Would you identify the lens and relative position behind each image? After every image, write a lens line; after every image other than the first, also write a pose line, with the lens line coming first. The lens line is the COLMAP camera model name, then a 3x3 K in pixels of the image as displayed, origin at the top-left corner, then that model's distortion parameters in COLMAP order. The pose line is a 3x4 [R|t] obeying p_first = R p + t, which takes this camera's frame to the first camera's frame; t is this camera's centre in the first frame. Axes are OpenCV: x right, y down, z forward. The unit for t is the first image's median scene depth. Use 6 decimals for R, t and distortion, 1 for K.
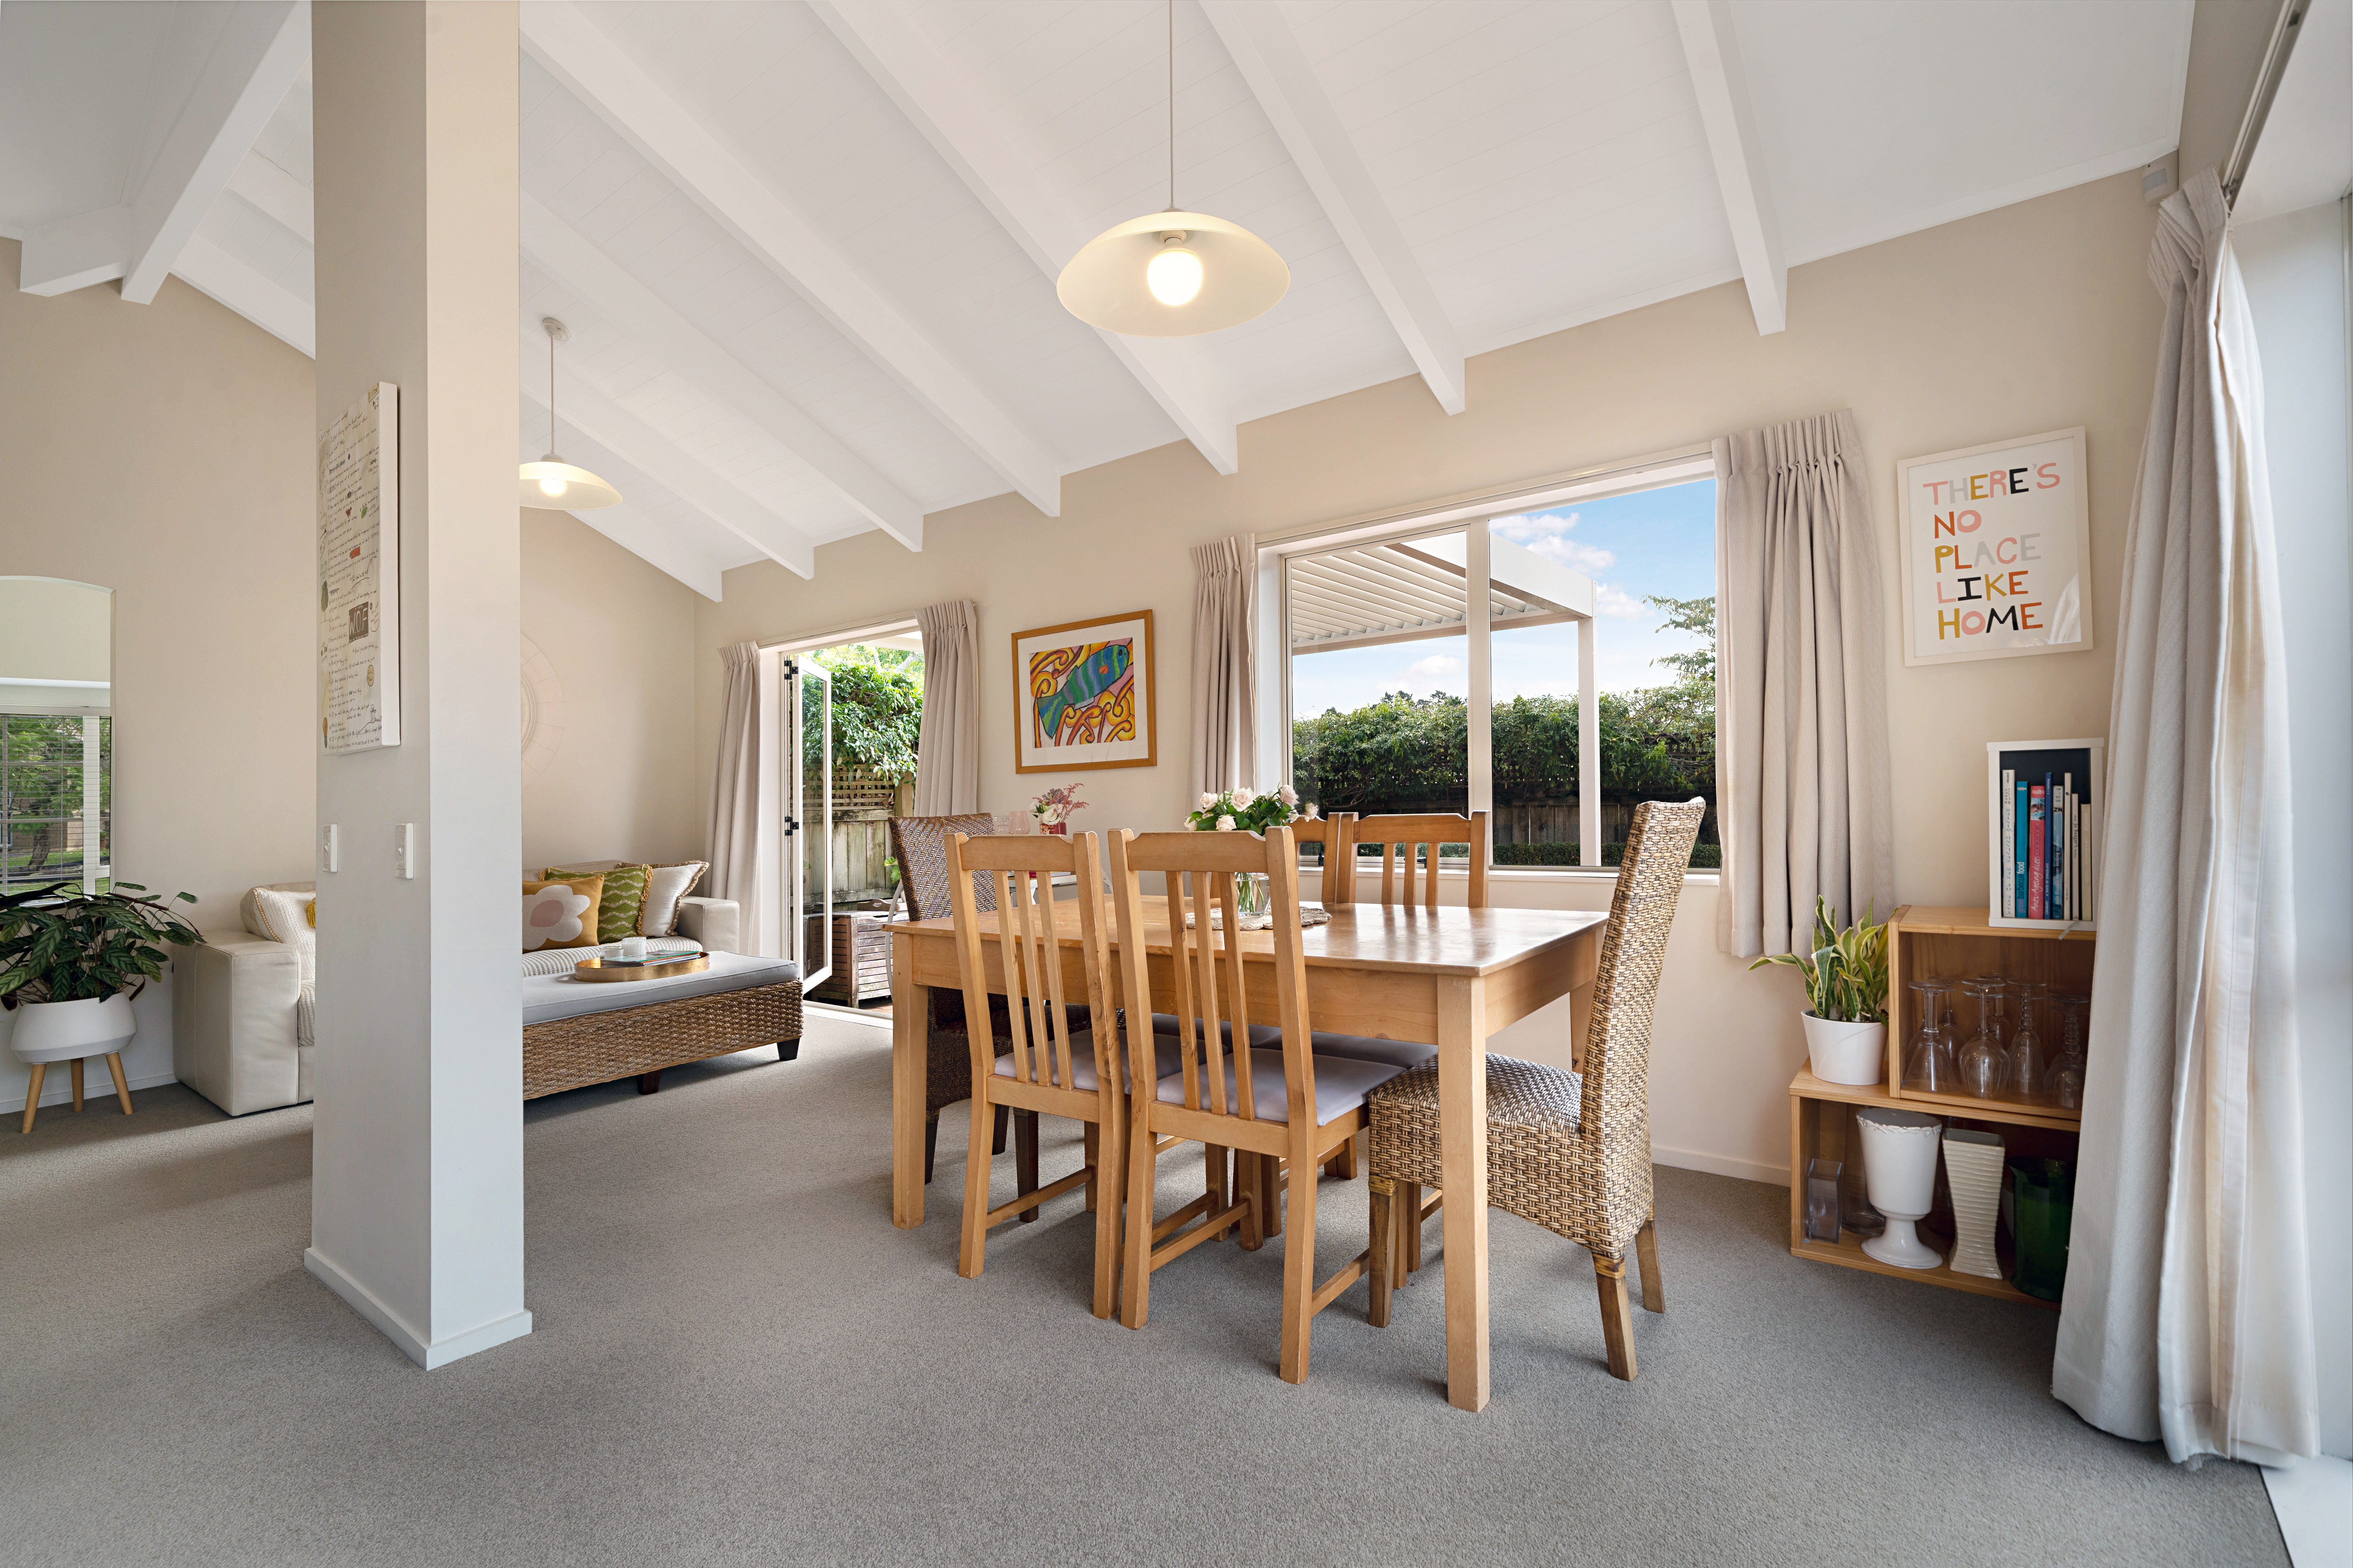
lens RADIAL K [[1078.5, 0, 1194.6], [0, 1078.5, 748.4], [0, 0, 1]] dist [-0.000736, -0.000562]
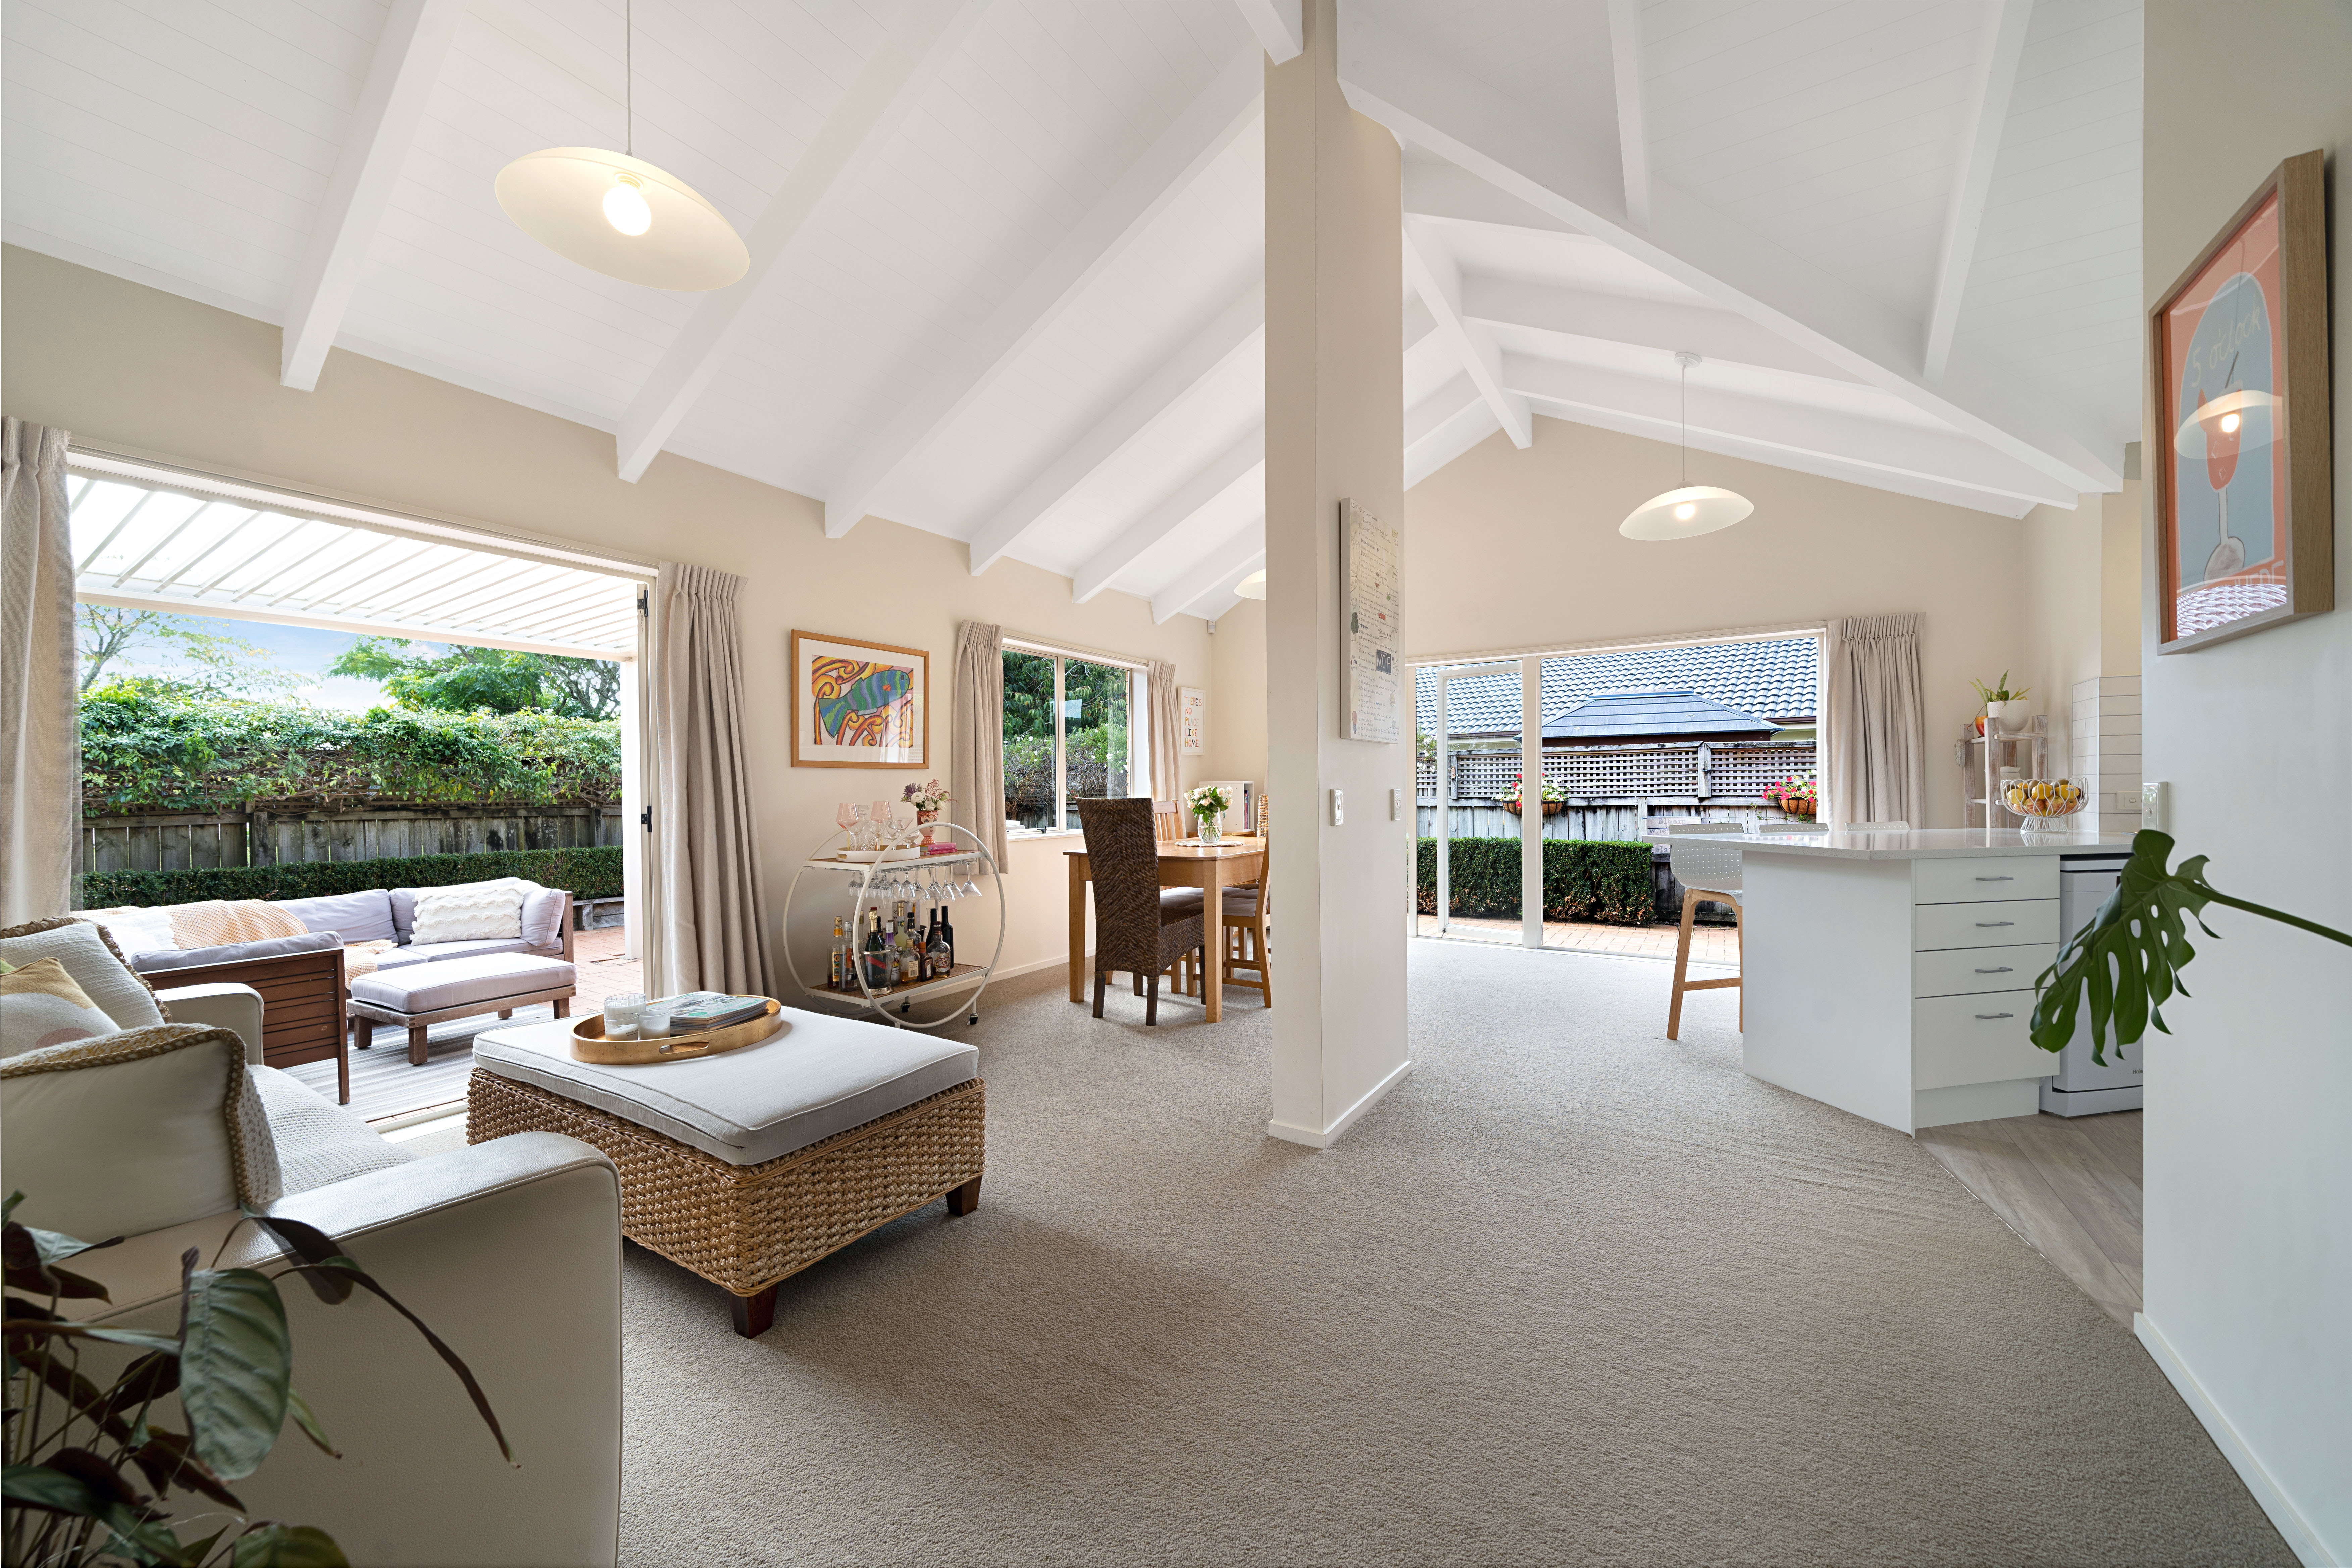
lens RADIAL K [[860.2, 0, 1161.6], [0, 860.2, 778.1], [0, 0, 1]] dist [0.002836, 0.000308]
pose [[-0.076845, 0.044872, 0.996033, -1.055504], [-0.030593, 0.998410, -0.047340, 0.065046], [-0.996574, -0.034109, -0.075350, 0.745465]]
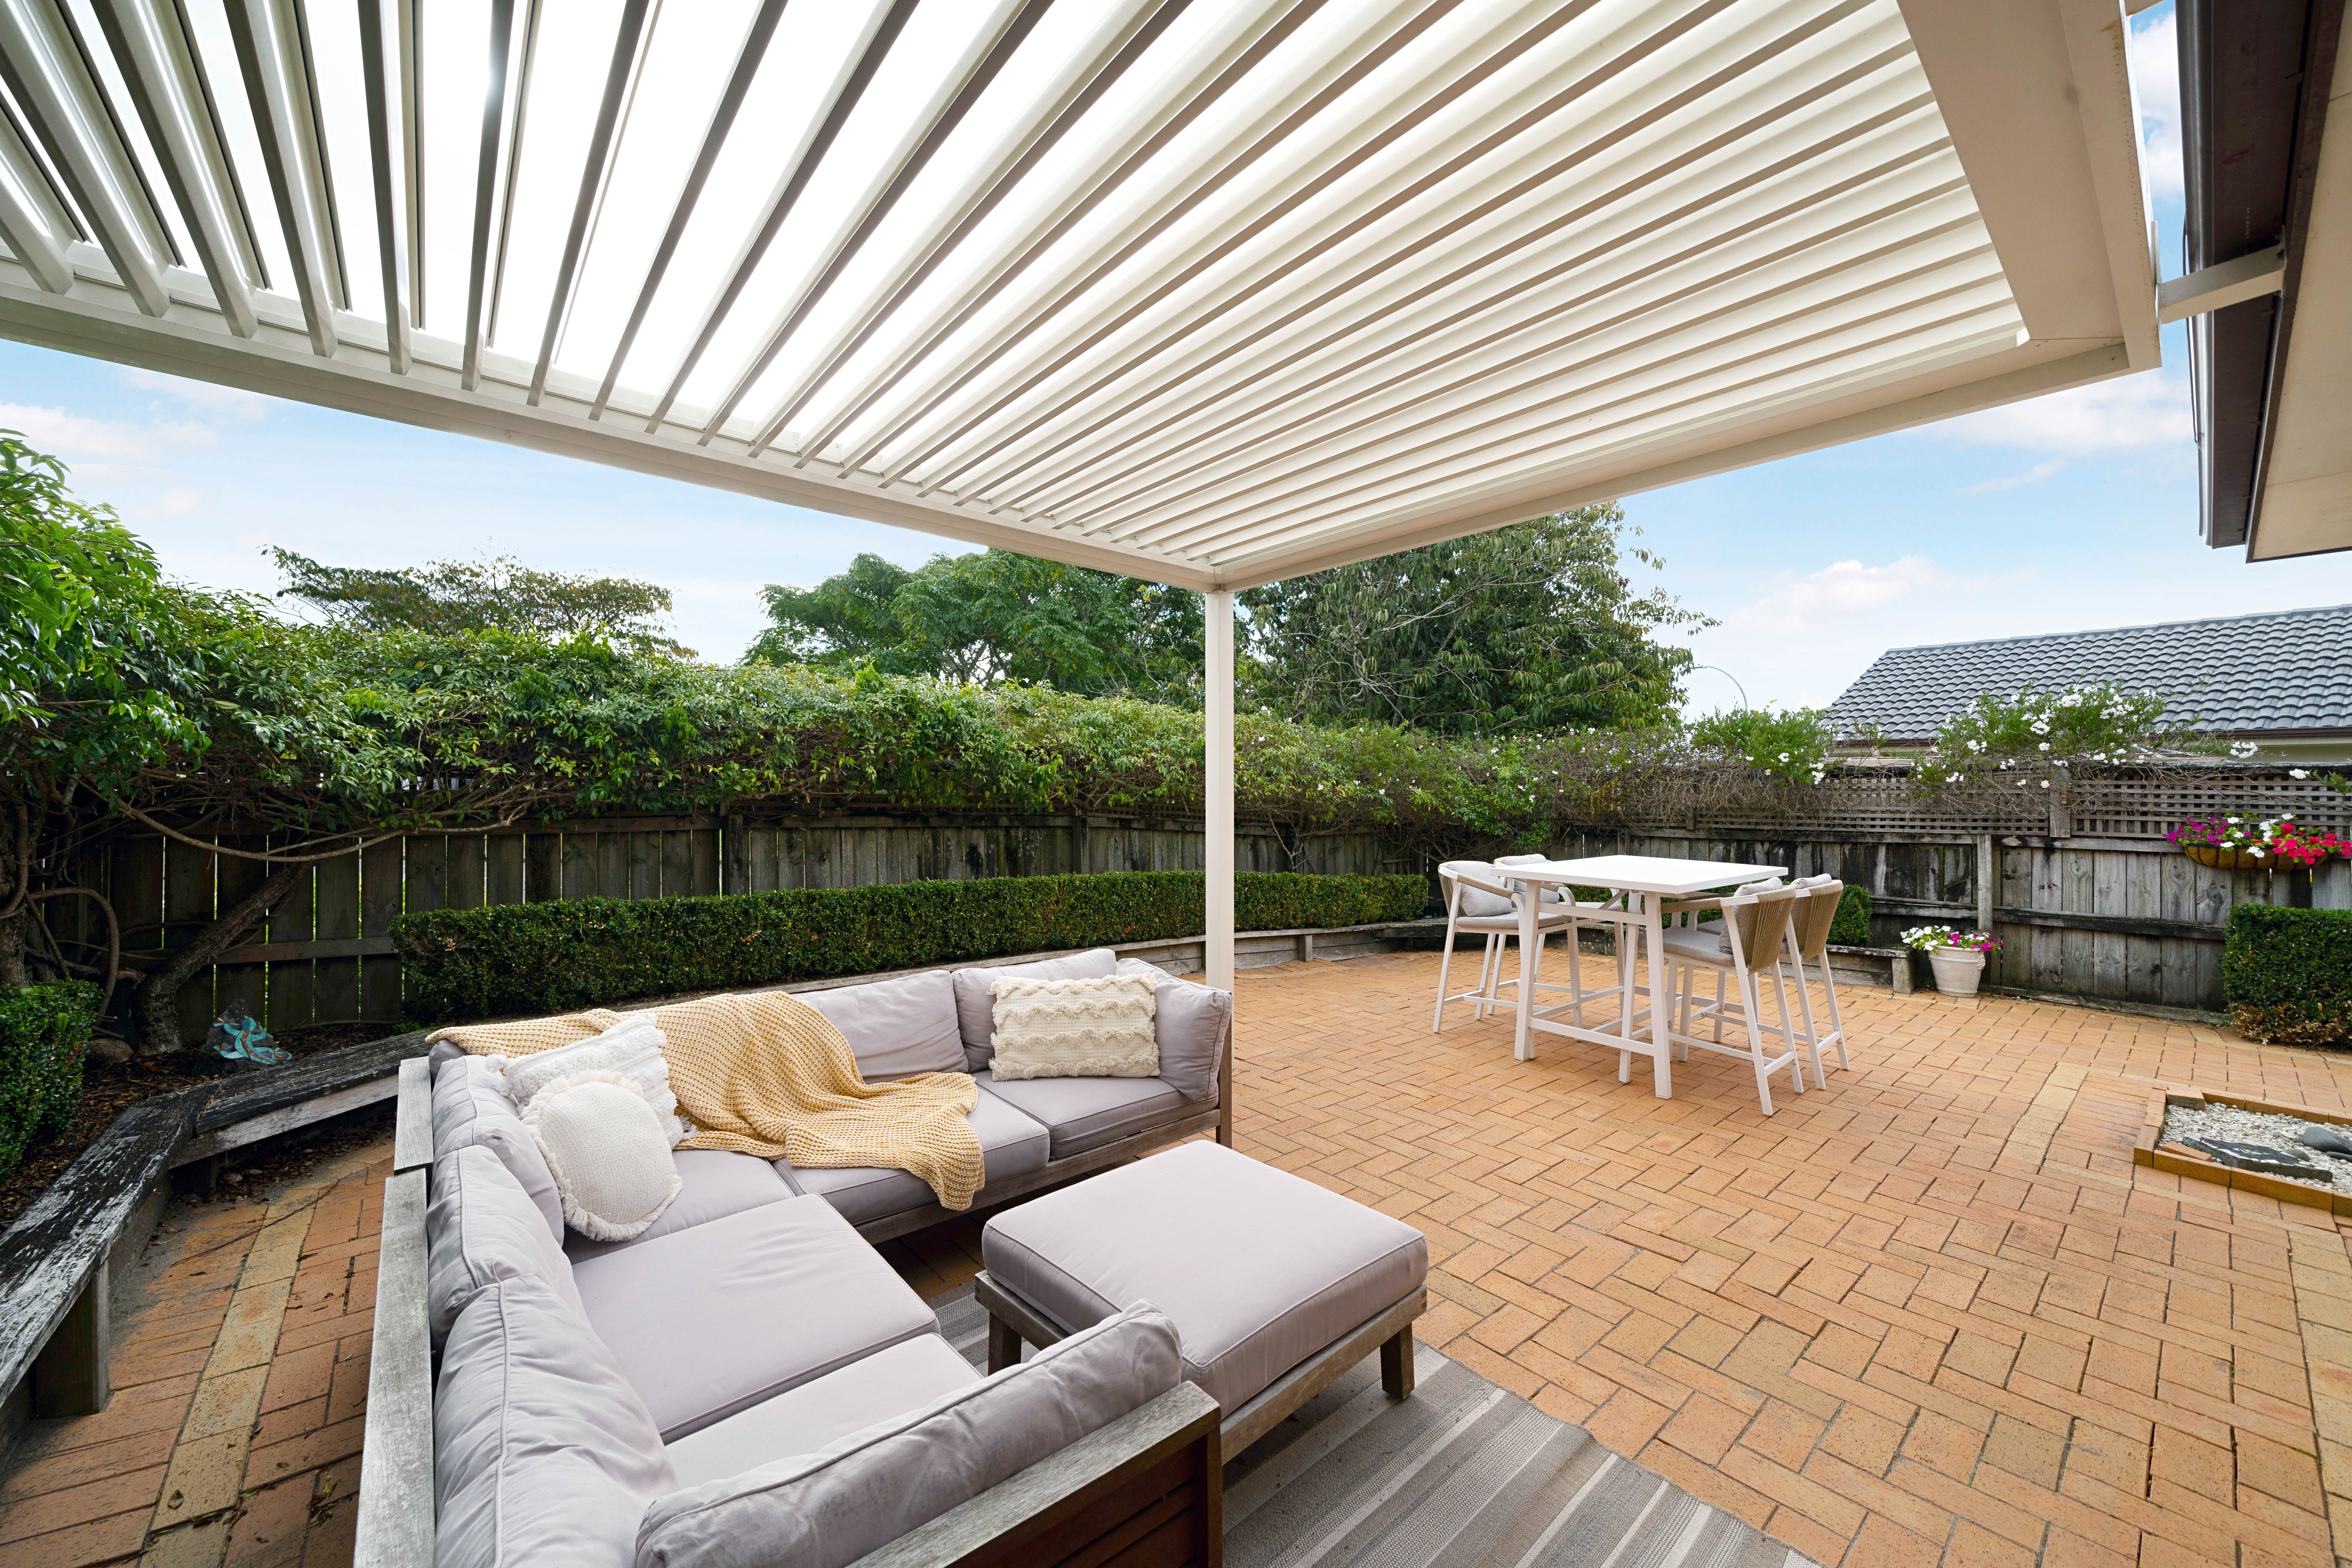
lens RADIAL K [[878.2, 0, 1176.0], [0, 878.2, 784.0], [0, 0, 1]] dist [0.000935, 0.000103]
pose [[0.206199, 0.043765, 0.977531, -0.406538], [-0.065966, 0.997348, -0.030737, 0.058743], [-0.976284, -0.058146, 0.208539, 1.423459]]
